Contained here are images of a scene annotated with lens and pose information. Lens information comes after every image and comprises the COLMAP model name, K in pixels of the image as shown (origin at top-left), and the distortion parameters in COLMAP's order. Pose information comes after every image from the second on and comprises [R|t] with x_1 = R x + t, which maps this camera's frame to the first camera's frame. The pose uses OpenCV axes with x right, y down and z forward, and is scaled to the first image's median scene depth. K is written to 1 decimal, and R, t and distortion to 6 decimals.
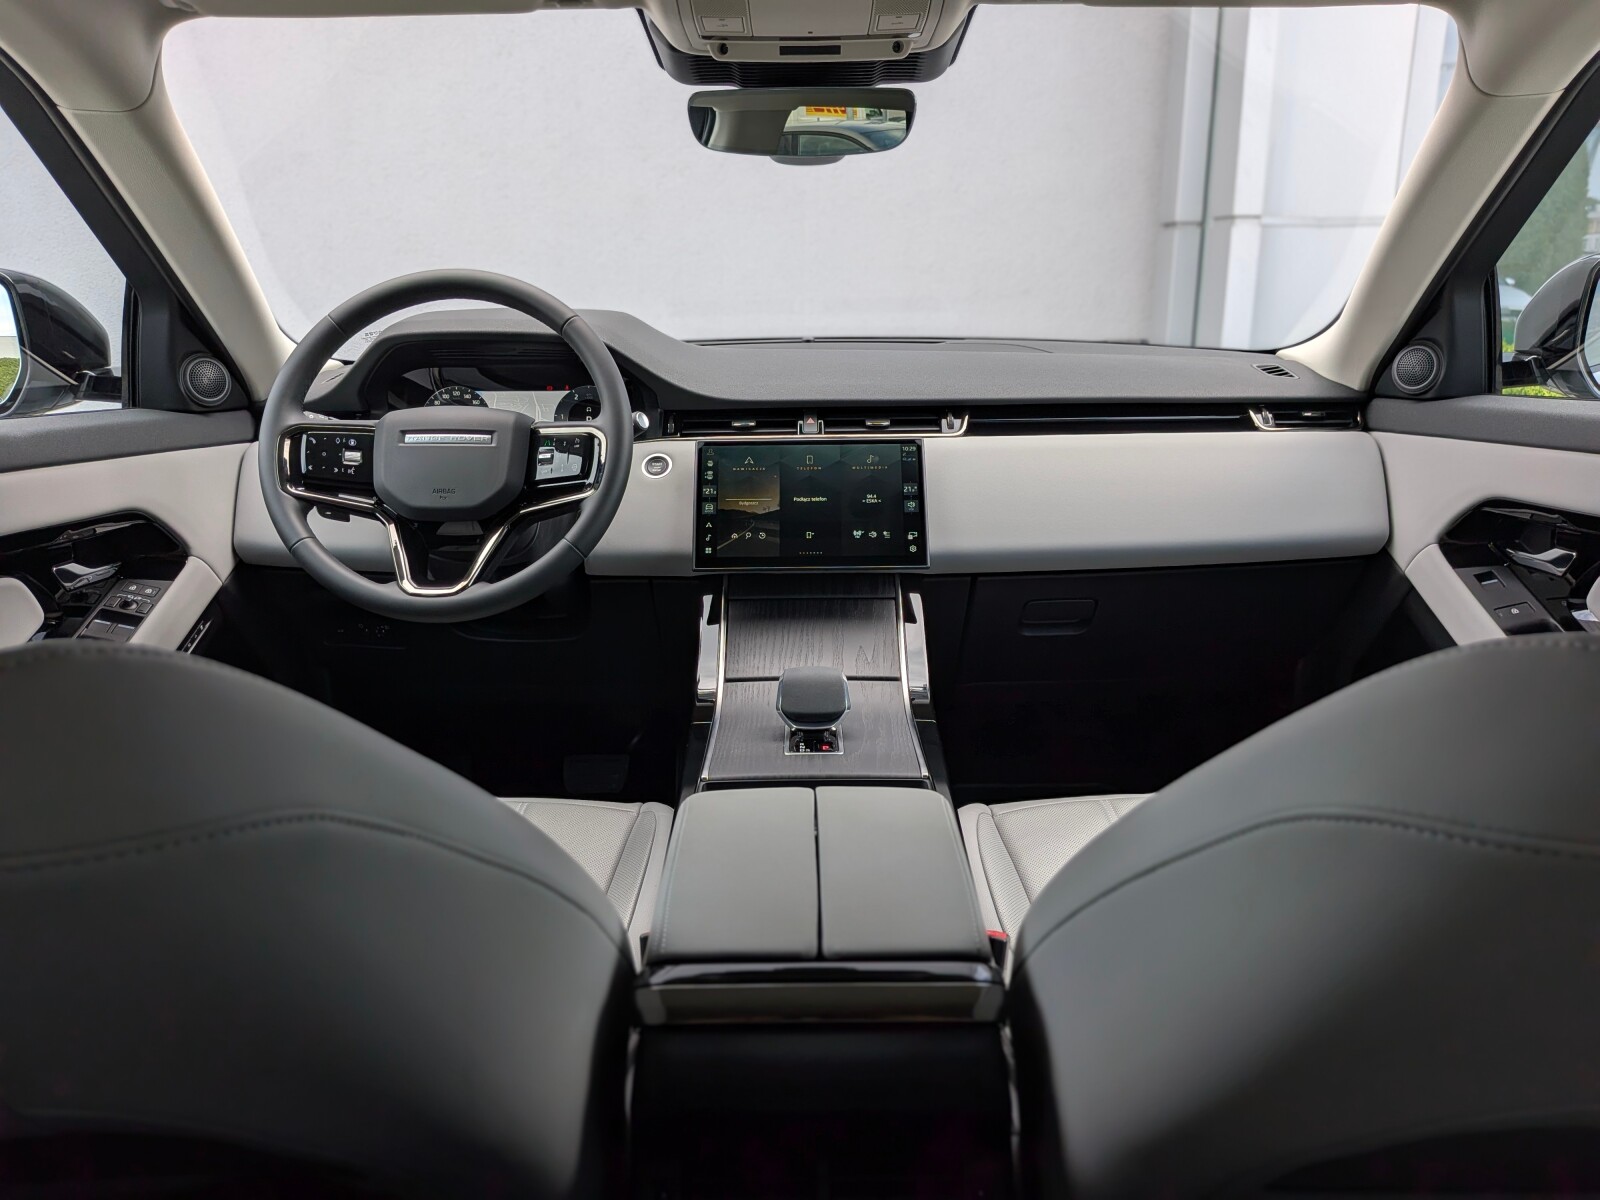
lens RADIAL K [[1158.1, 0, 803.9], [0, 1158.1, 596.1], [0, 0, 1]] dist [0.077983, -0.151475]
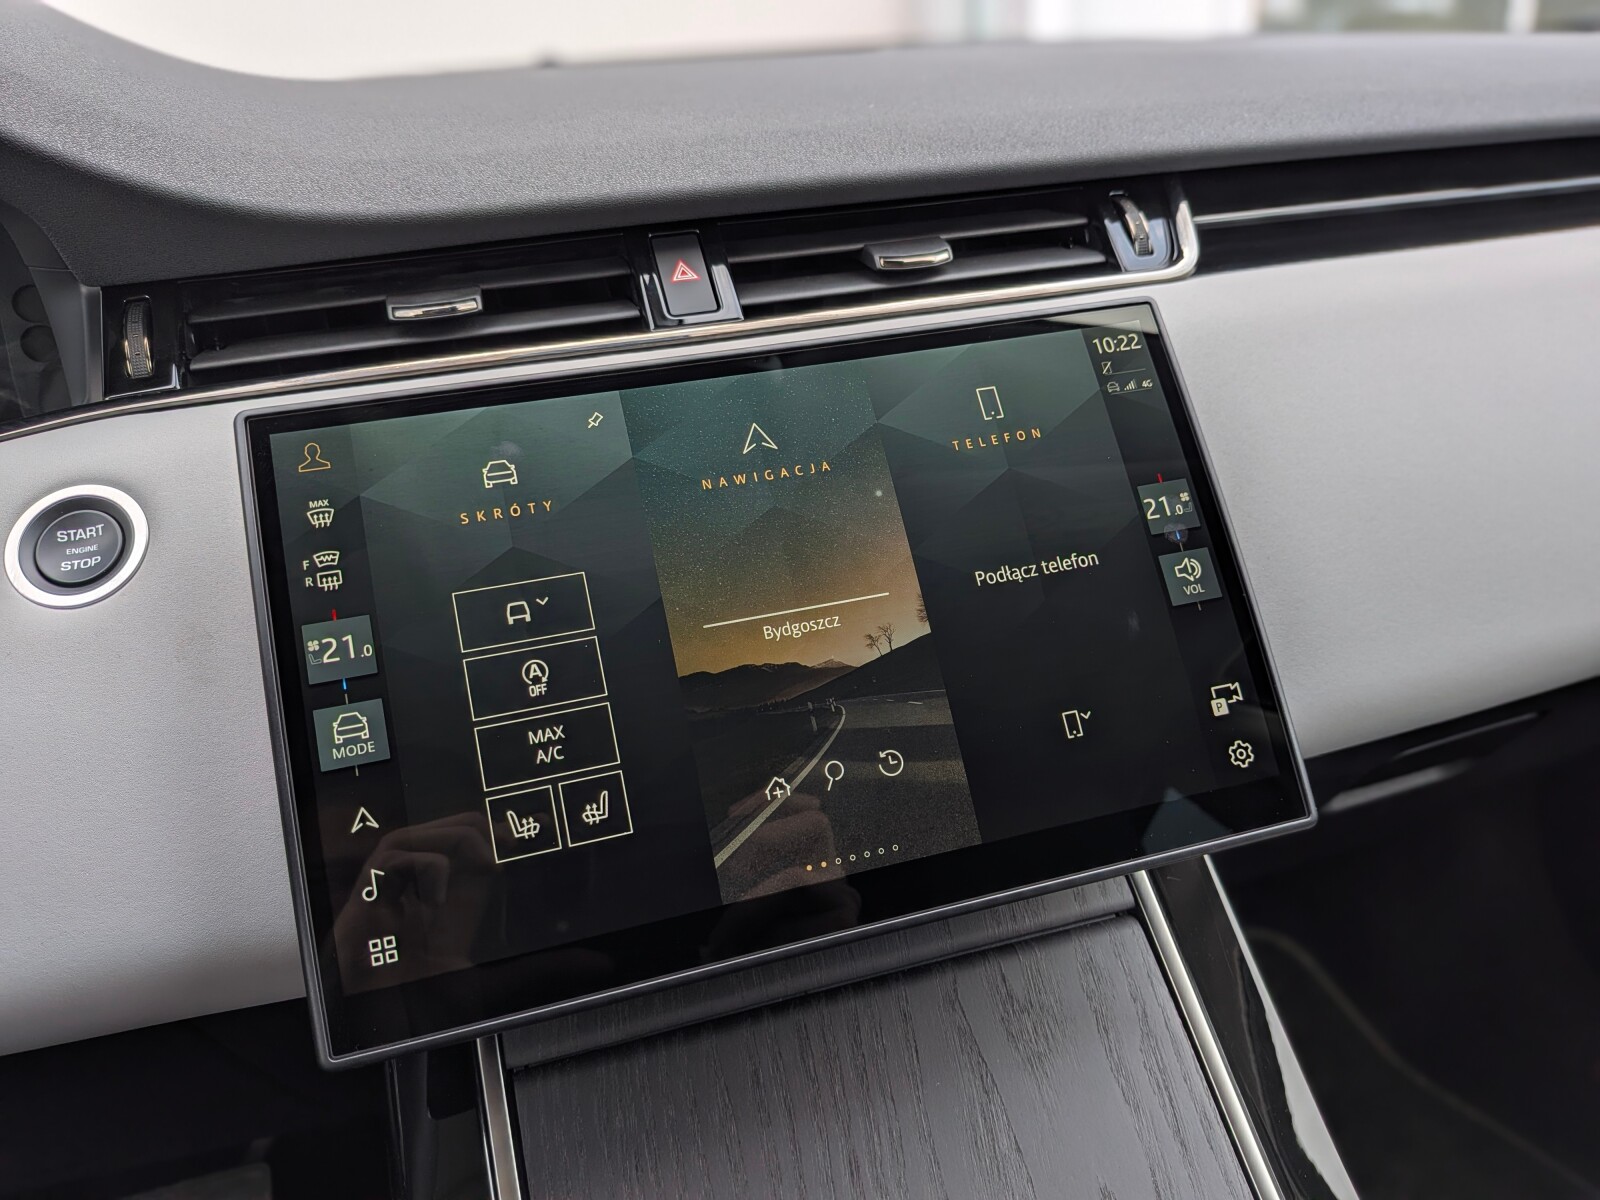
lens RADIAL K [[1180.2, 0, 798.5], [0, 1180.2, 600.5], [0, 0, 1]] dist [0.065924, -0.165621]
pose [[0.959358, -0.161775, 0.231219, -0.049800], [0.131266, 0.981149, 0.141831, -0.121113], [-0.249805, -0.105715, 0.962508, 0.778267]]
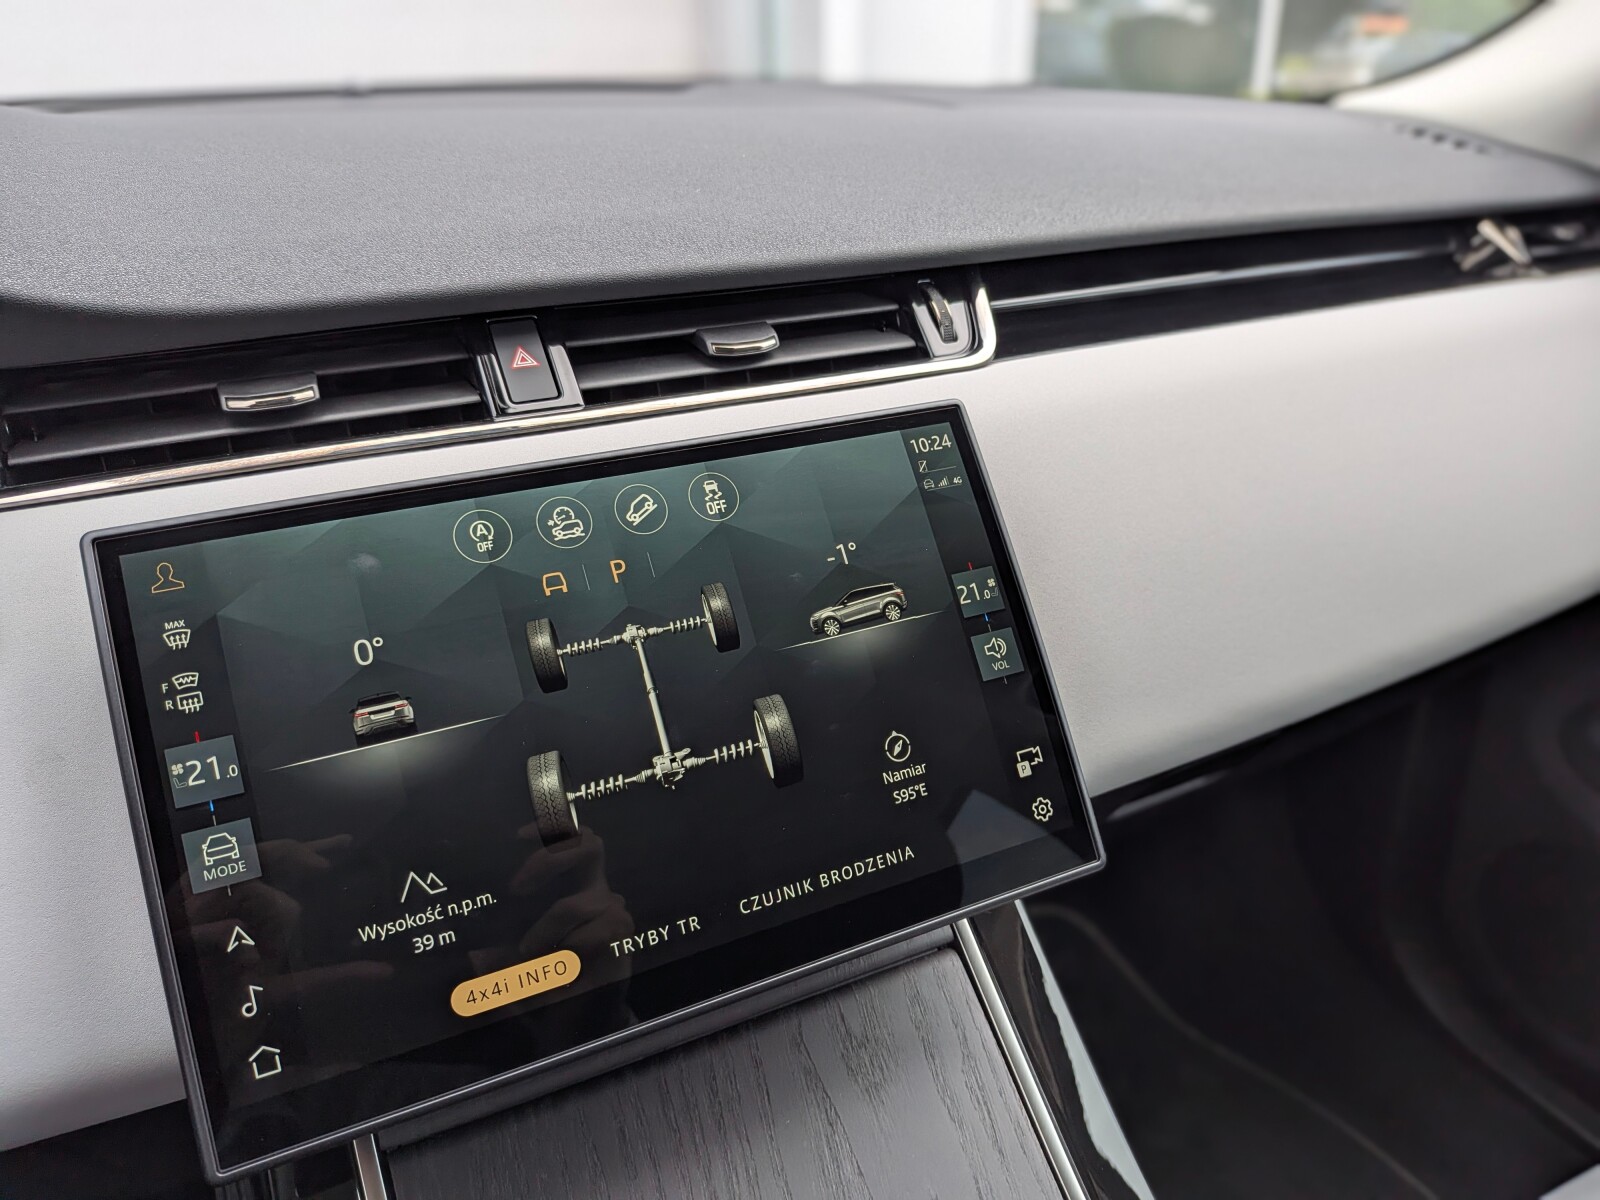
lens RADIAL K [[1185.2, 0, 824.2], [0, 1185.2, 598.4], [0, 0, 1]] dist [0.066471, -0.144069]
pose [[0.895838, -0.188506, 0.402417, -0.061894], [0.120471, 0.974678, 0.188387, -0.152749], [-0.427739, -0.120284, 0.895863, 0.762277]]
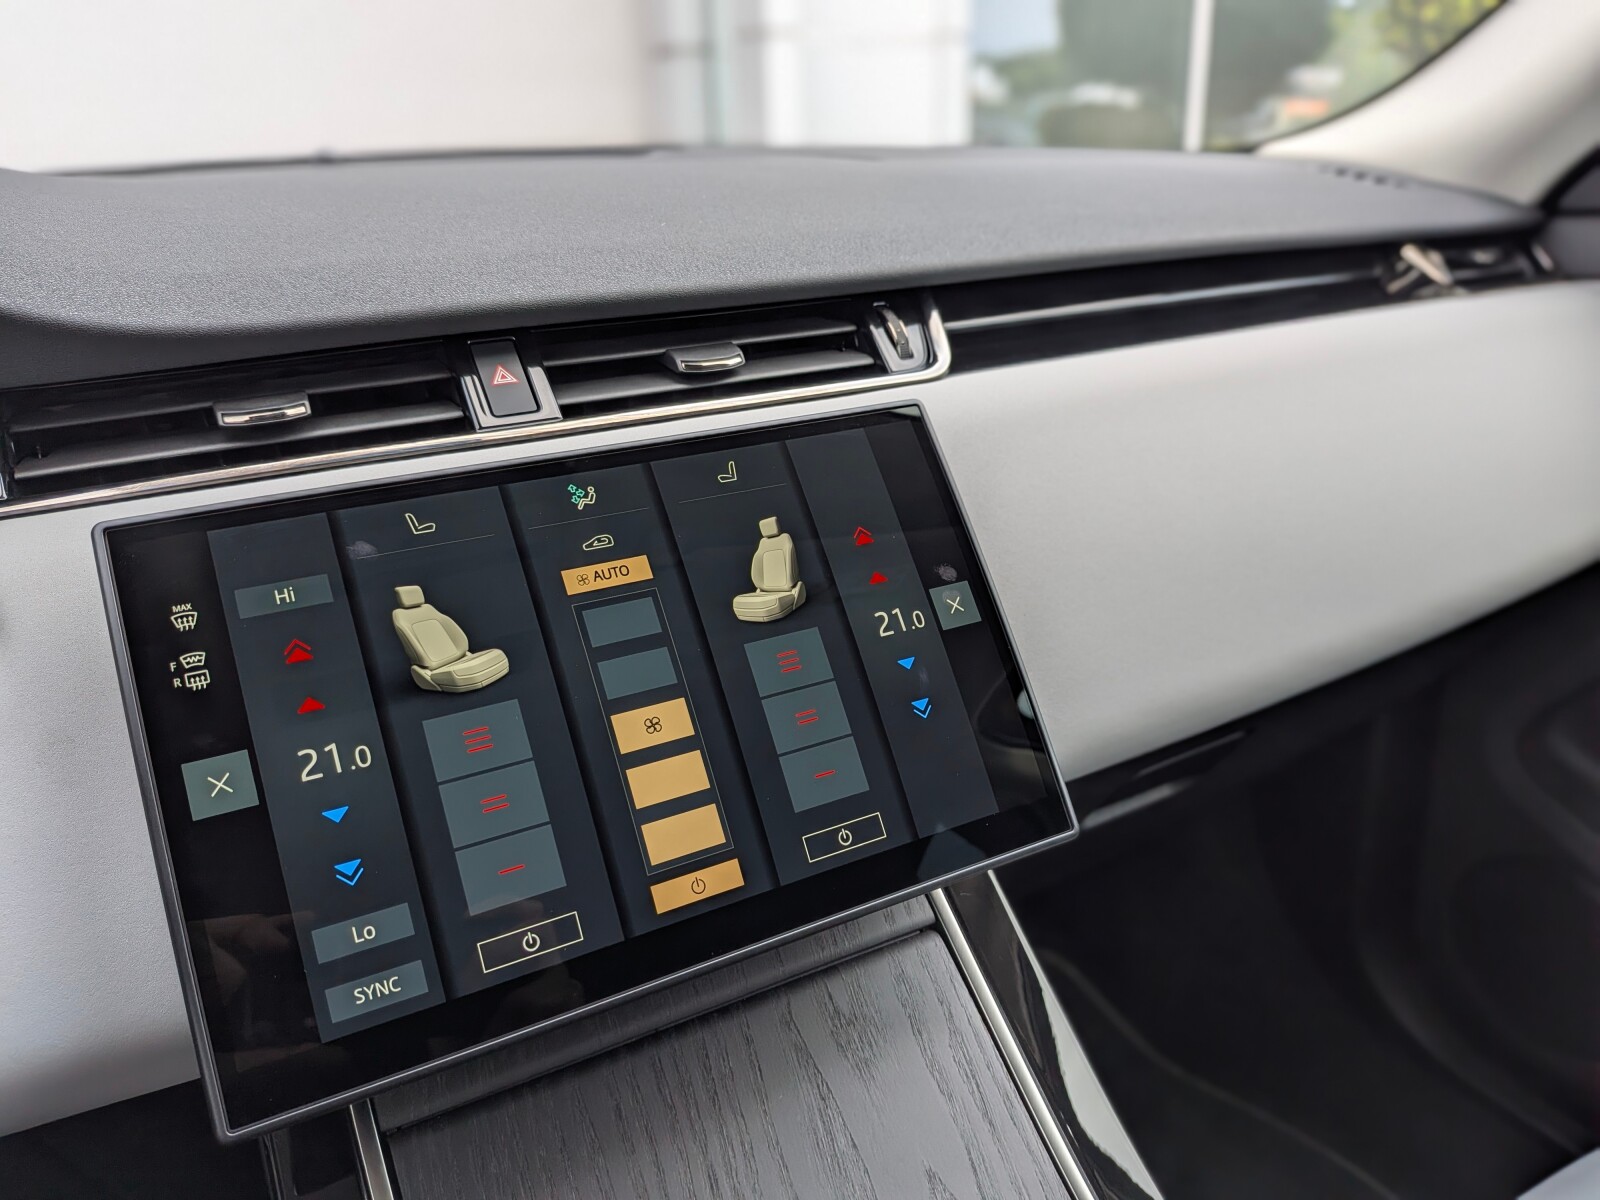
lens RADIAL K [[1182.3, 0, 800.2], [0, 1182.3, 600.5], [0, 0, 1]] dist [0.084437, -0.186582]
pose [[0.883790, -0.190545, 0.427326, -0.074959], [0.152695, 0.980773, 0.121526, -0.130914], [-0.442266, -0.042153, 0.895893, 0.750295]]
